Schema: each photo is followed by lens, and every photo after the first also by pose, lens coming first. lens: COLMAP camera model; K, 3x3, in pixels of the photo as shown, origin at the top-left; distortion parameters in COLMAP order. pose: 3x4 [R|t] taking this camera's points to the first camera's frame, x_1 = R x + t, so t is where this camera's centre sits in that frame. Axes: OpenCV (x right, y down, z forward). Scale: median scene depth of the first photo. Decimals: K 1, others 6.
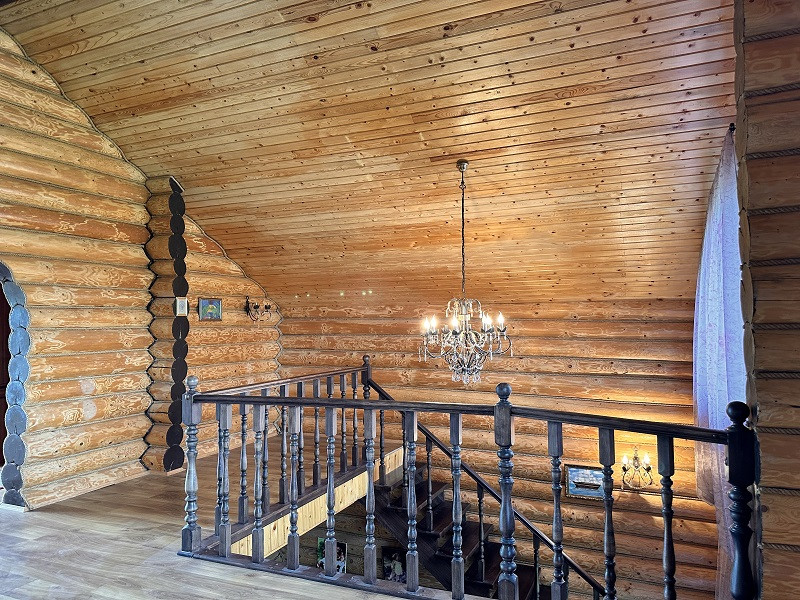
lens RADIAL K [[565.7, 0, 400.1], [0, 565.7, 303.9], [0, 0, 1]] dist [0.067331, -0.064079]
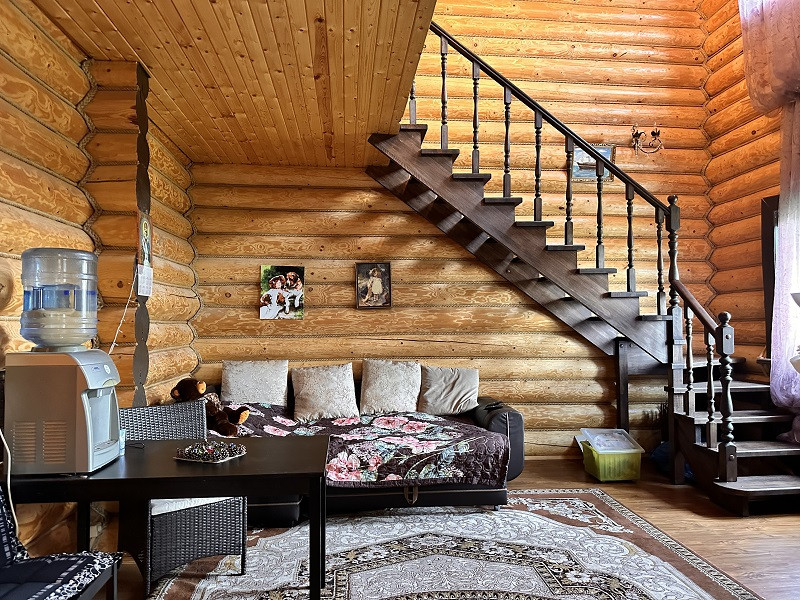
lens RADIAL K [[565.7, 0, 399.8], [0, 565.7, 301.6], [0, 0, 1]] dist [0.067331, -0.064079]
pose [[0.878406, 0.015785, 0.477654, -0.457383], [-0.016473, 0.999861, -0.002749, 0.611917], [-0.477631, -0.005453, 0.878544, 0.337421]]
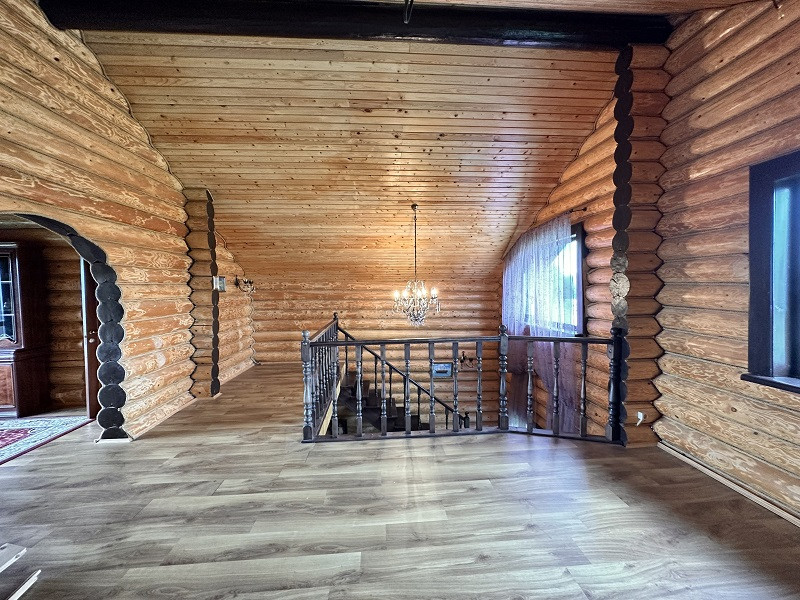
lens RADIAL K [[319.8, 0, 399.6], [0, 319.8, 298.9], [0, 0, 1]] dist [0.002486, 0.001196]
pose [[0.888075, -0.015406, 0.459441, -0.361374], [-0.014064, 0.998060, 0.060653, -0.010308], [-0.459484, -0.060326, 0.886135, 0.080083]]
